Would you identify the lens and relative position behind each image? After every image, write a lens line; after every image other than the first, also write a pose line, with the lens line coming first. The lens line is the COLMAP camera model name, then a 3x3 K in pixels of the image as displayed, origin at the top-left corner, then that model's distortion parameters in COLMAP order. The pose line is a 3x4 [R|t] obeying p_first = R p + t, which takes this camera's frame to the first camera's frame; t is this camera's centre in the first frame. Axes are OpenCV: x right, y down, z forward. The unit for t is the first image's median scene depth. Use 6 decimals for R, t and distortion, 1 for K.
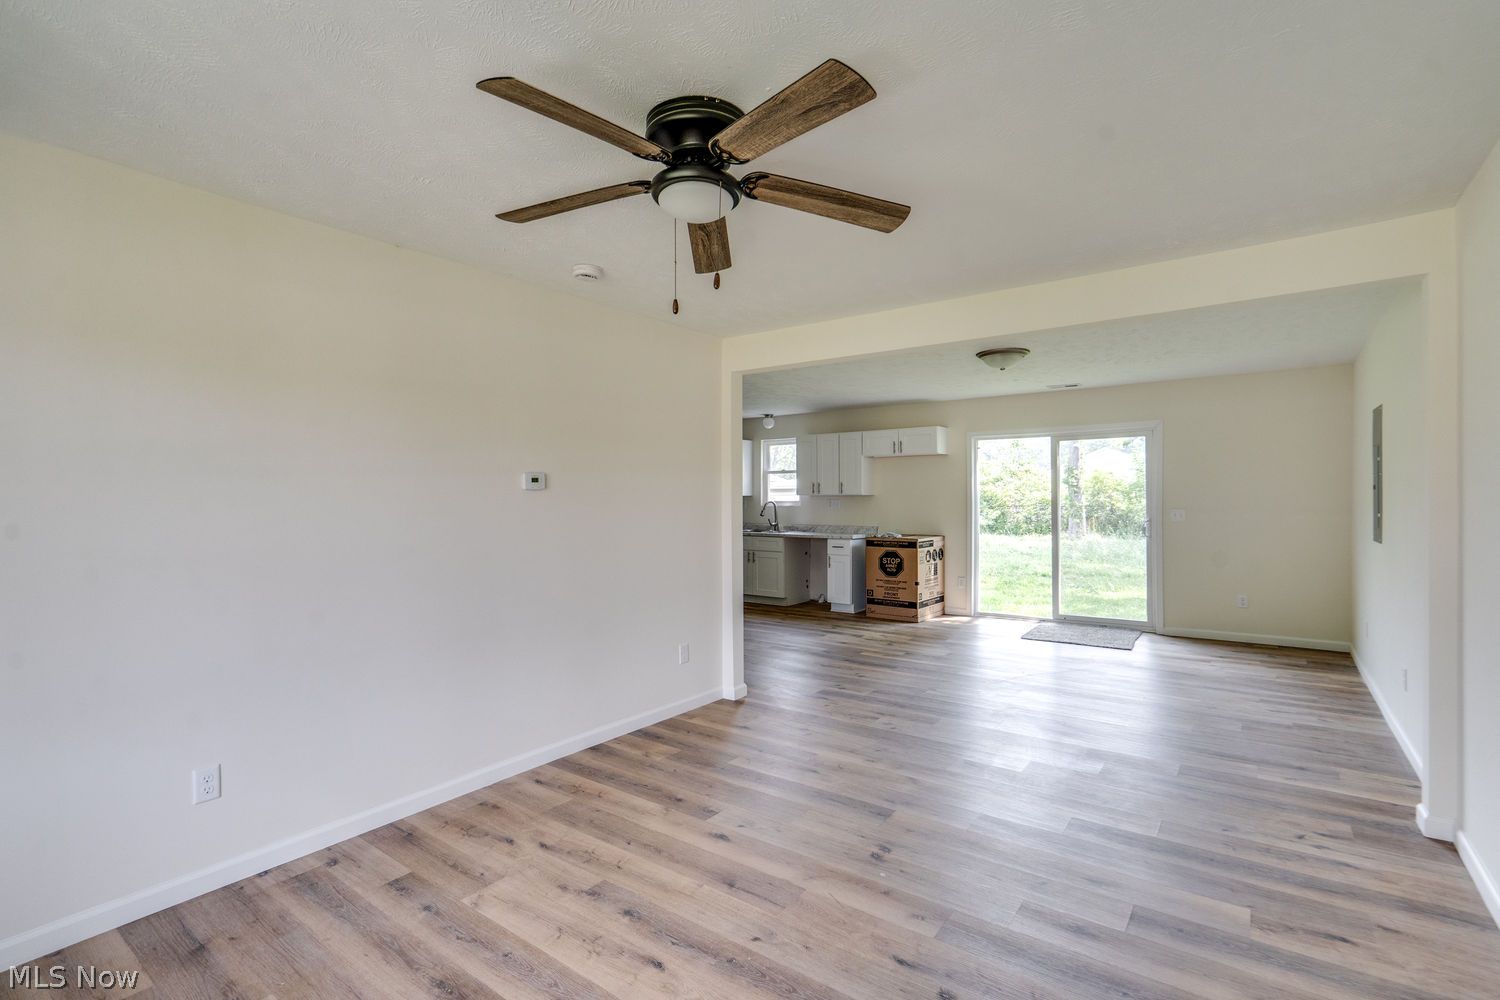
lens RADIAL K [[697.2, 0, 694.9], [0, 697.2, 502.4], [0, 0, 1]] dist [-0.001469, -0.000115]
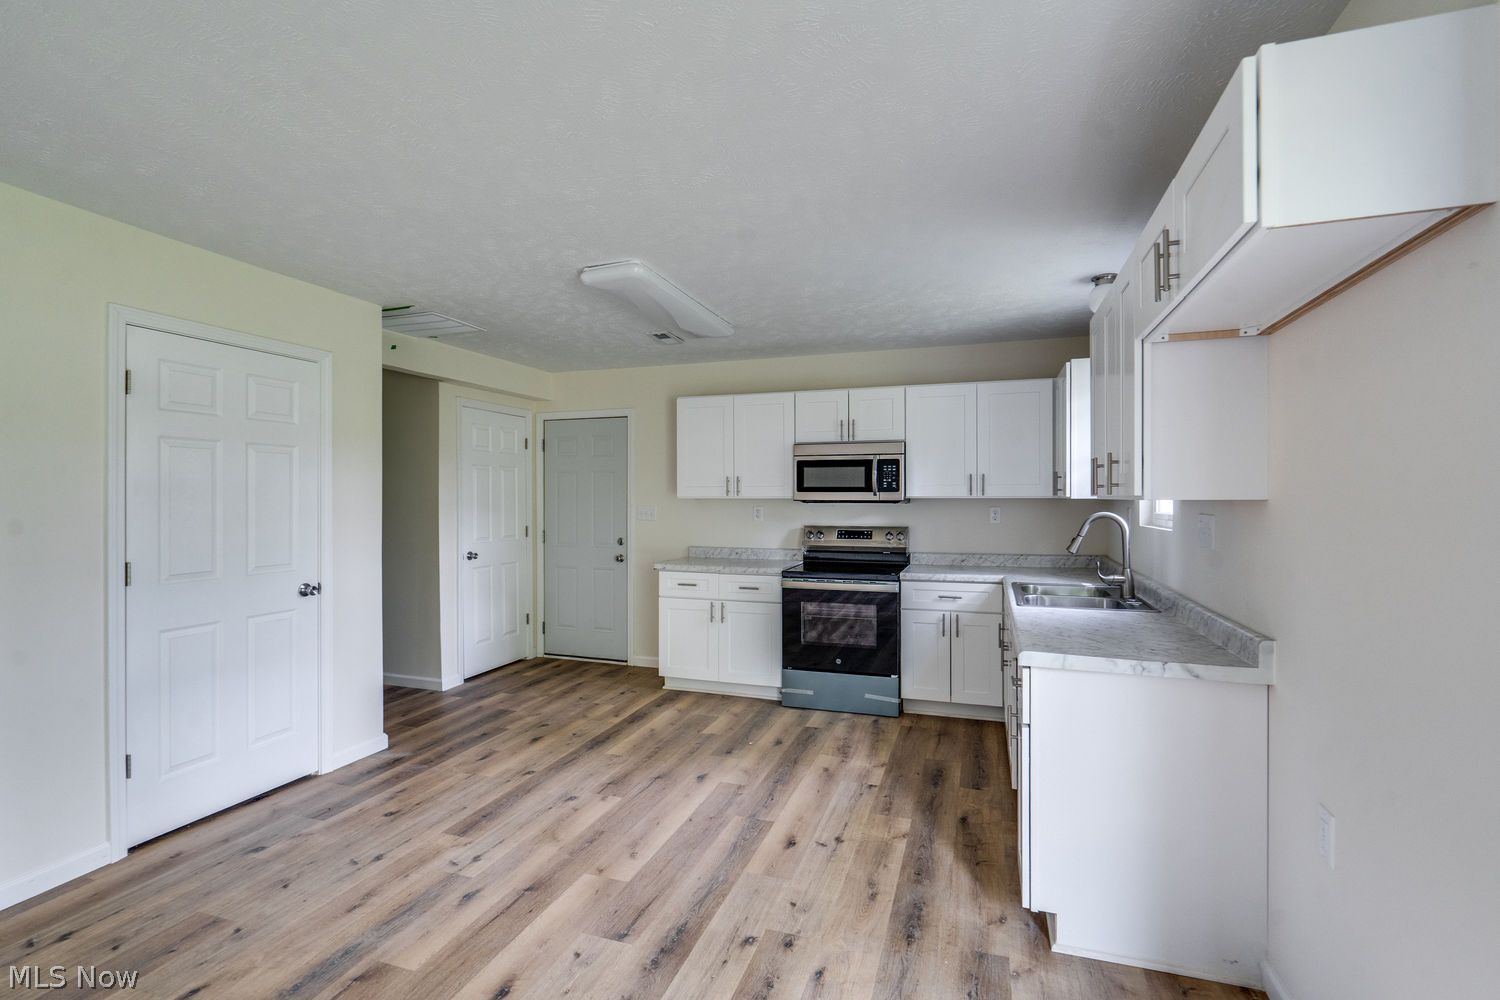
lens RADIAL K [[681.5, 0, 744.5], [0, 681.5, 498.9], [0, 0, 1]] dist [-0.003163, -0.000079]
pose [[0.370155, 0.005662, -0.928953, 0.783915], [-0.006881, 0.999971, 0.003353, -0.020081], [0.928944, 0.005151, 0.370183, 1.480239]]
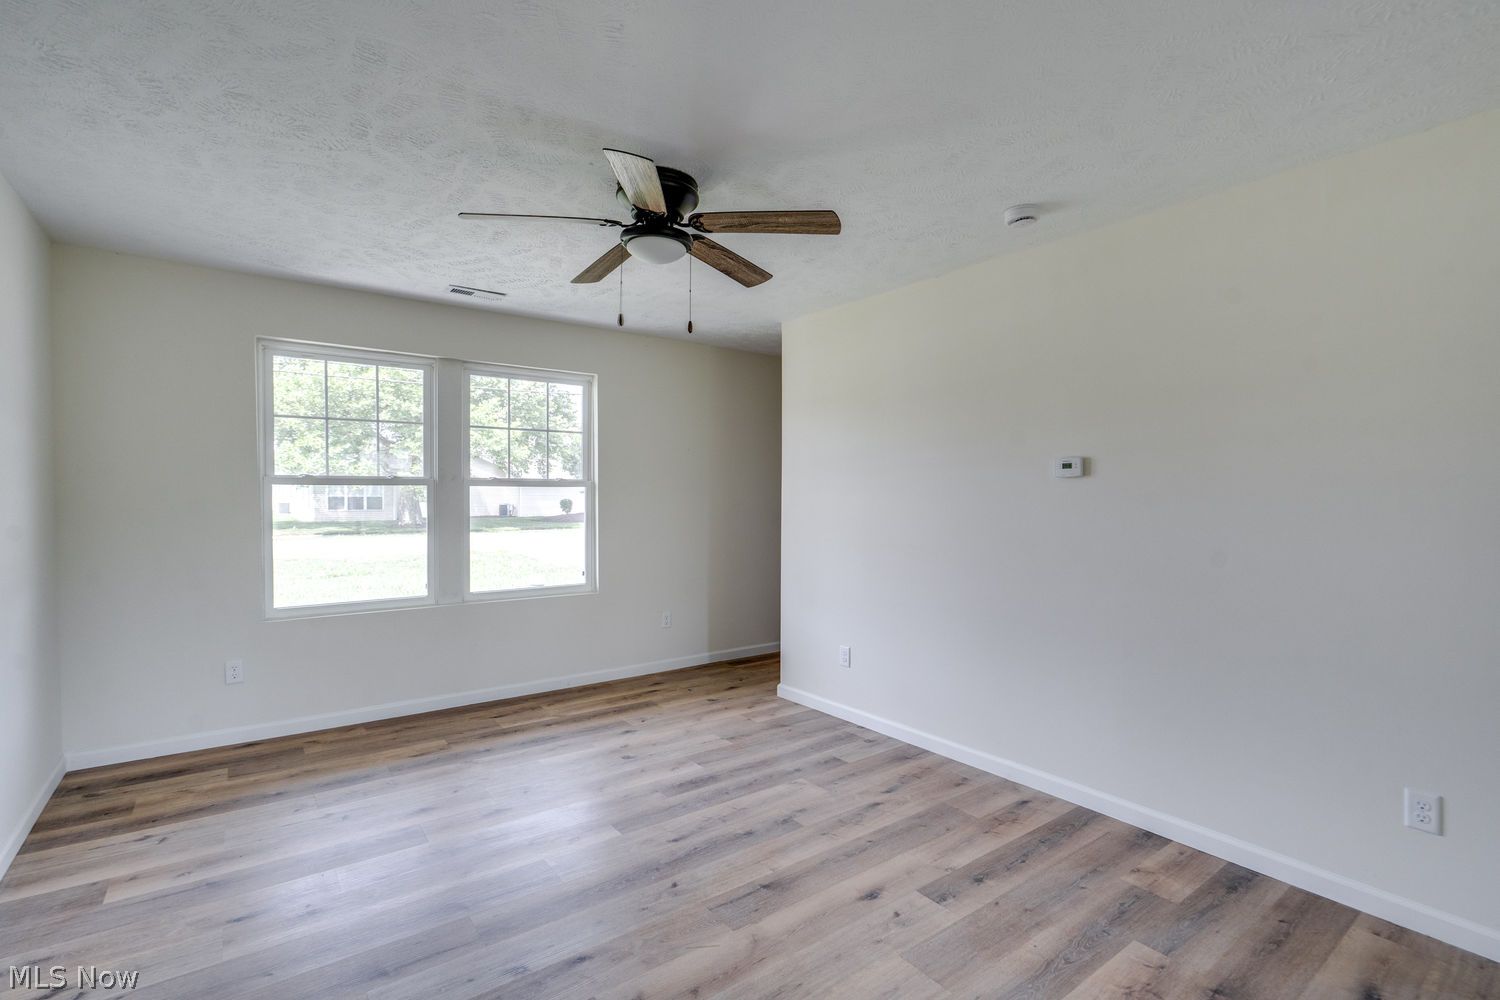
lens RADIAL K [[679.5, 0, 777.7], [0, 679.5, 502.4], [0, 0, 1]] dist [-0.002358, 0.000992]
pose [[-0.207070, 0.020355, -0.978114, 0.556624], [-0.006371, 0.999734, 0.022154, -0.001366], [0.978305, 0.010819, -0.206886, 0.701334]]
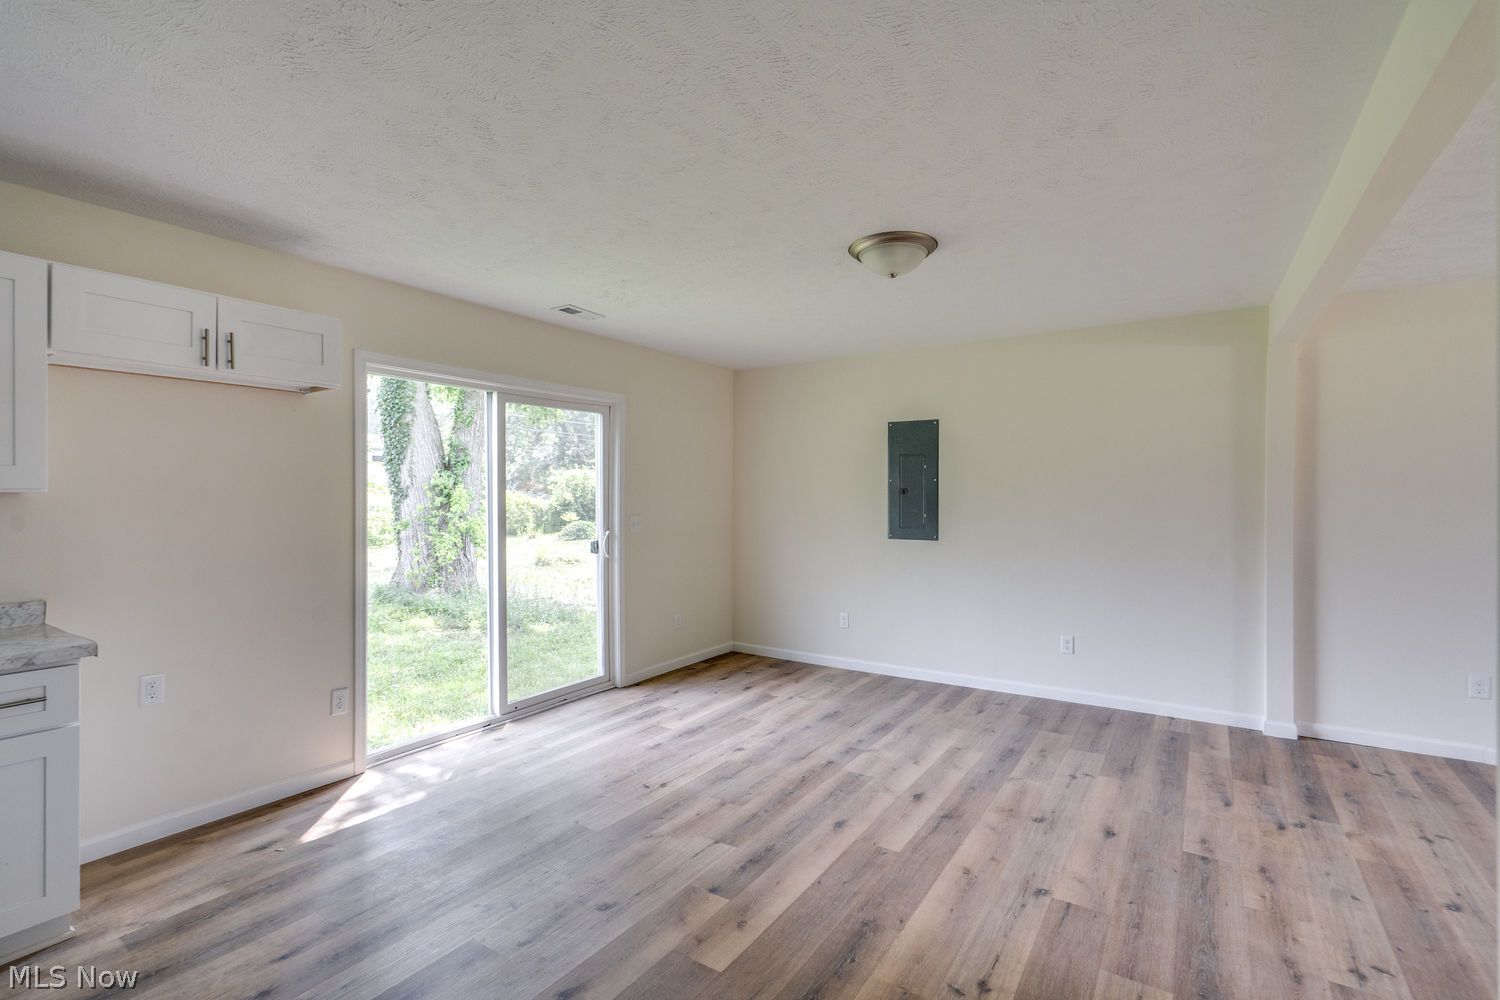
lens RADIAL K [[695.7, 0, 763.2], [0, 695.7, 502.5], [0, 0, 1]] dist [-0.010610, 0.008414]
pose [[-0.145969, 0.001864, 0.989287, -0.134560], [0.004592, 0.999989, -0.001207, -0.009465], [-0.989278, 0.004367, -0.145976, 1.442278]]
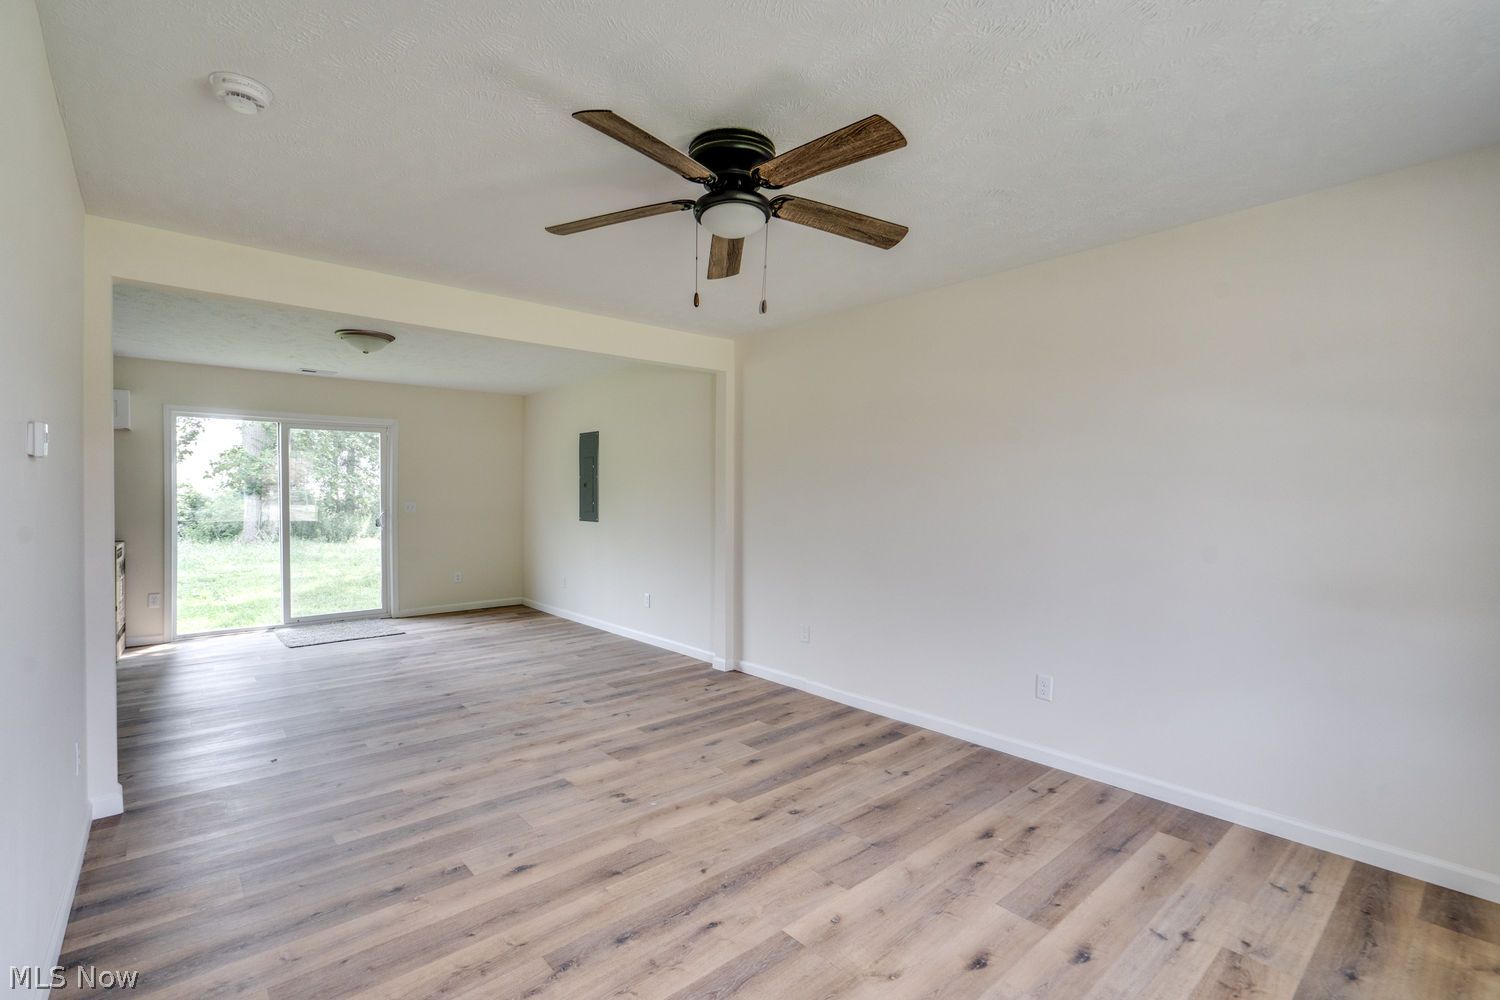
lens RADIAL K [[708.9, 0, 780.0], [0, 708.9, 537.4], [0, 0, 1]] dist [-0.000771, 0.000120]
pose [[0.139982, -0.054641, 0.988645, -0.529381], [0.000213, 0.998478, 0.055154, 0.001718], [-0.990154, -0.007510, 0.139781, 0.362924]]
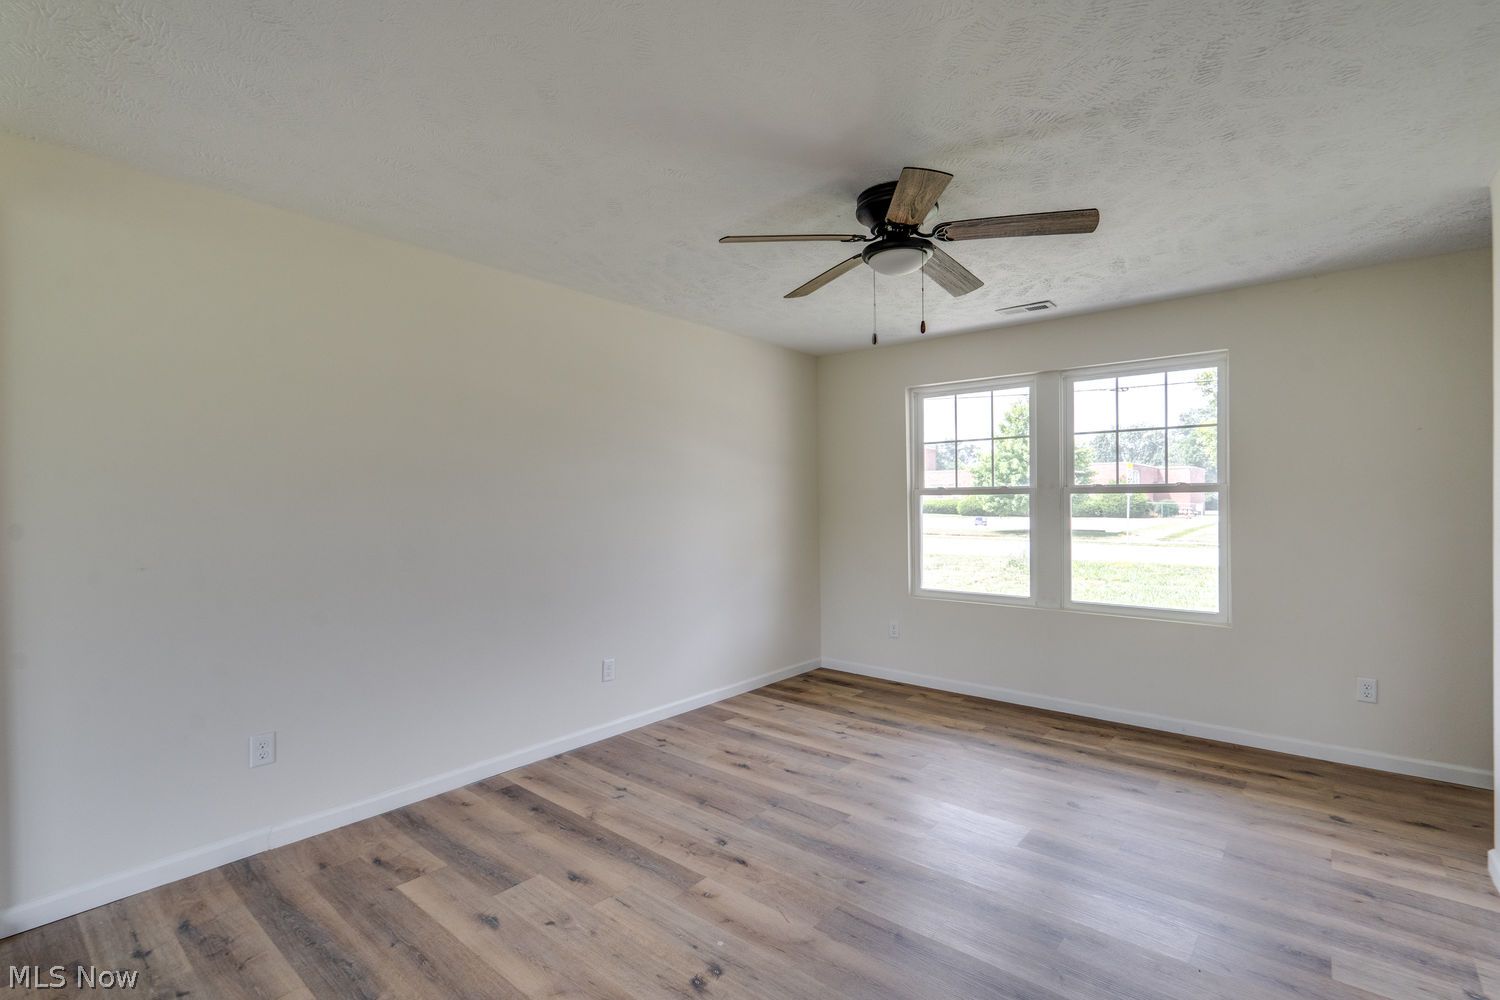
lens RADIAL K [[696.1, 0, 738.3], [0, 696.1, 498.0], [0, 0, 1]] dist [-0.001121, 0.000841]
pose [[-0.999903, 0.013863, -0.001318, 0.142950], [0.013866, 0.999902, -0.001858, 0.001378], [0.001292, -0.001876, -0.999997, 1.086763]]
